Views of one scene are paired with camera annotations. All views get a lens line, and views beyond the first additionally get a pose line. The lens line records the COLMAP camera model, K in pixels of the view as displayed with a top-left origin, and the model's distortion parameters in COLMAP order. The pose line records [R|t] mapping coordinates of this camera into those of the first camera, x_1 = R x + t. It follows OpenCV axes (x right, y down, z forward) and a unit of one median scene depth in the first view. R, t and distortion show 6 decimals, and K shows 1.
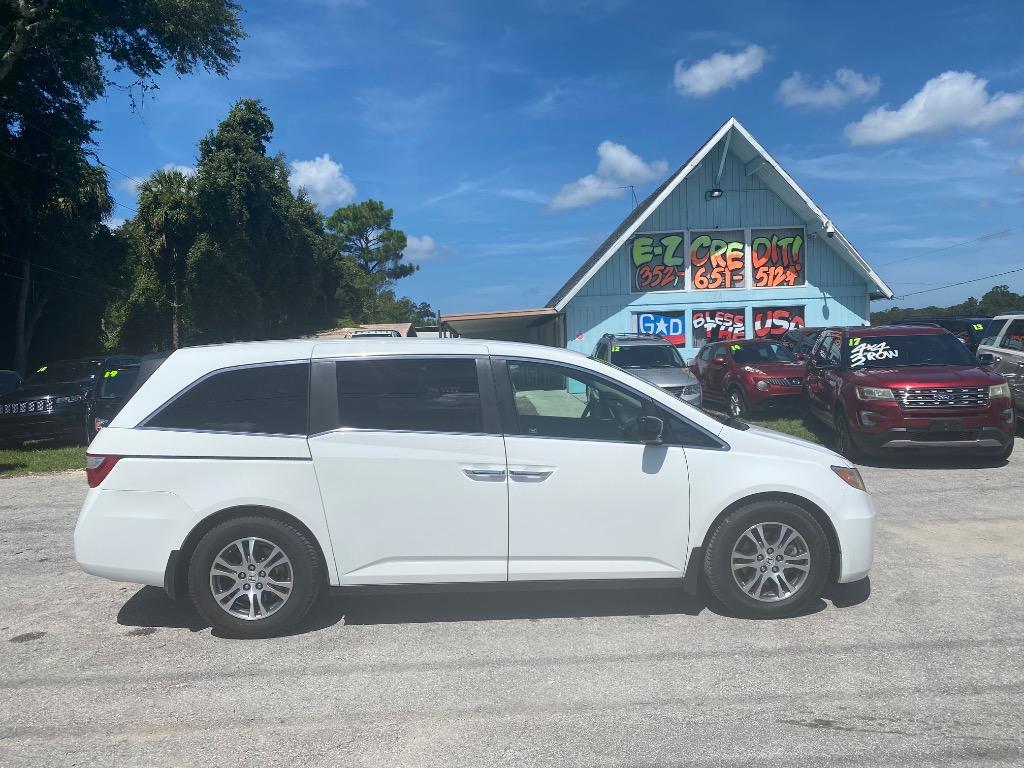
lens RADIAL K [[794.0, 0, 524.7], [0, 794.0, 387.3], [0, 0, 1]] dist [0.005470, -0.003151]
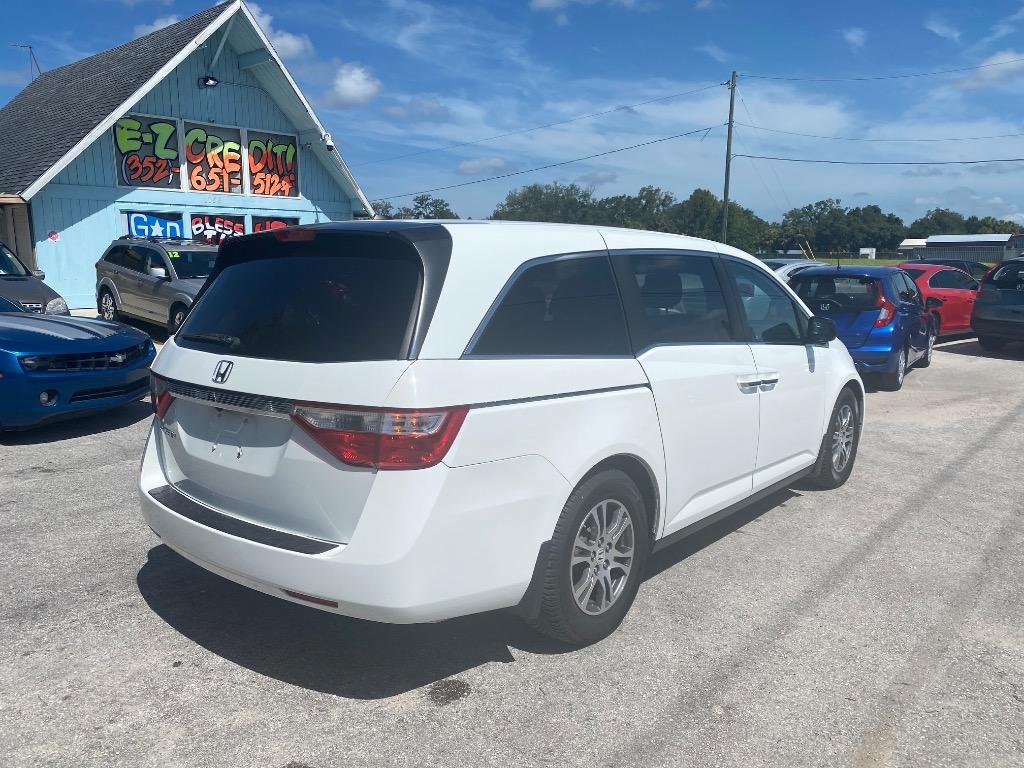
lens RADIAL K [[793.4, 0, 496.3], [0, 793.4, 382.7], [0, 0, 1]] dist [0.009374, -0.002530]
pose [[0.664202, -0.079142, 0.743352, -0.233079], [0.006447, 0.994950, 0.100168, 0.003128], [-0.747525, -0.061739, 0.661358, 0.153188]]
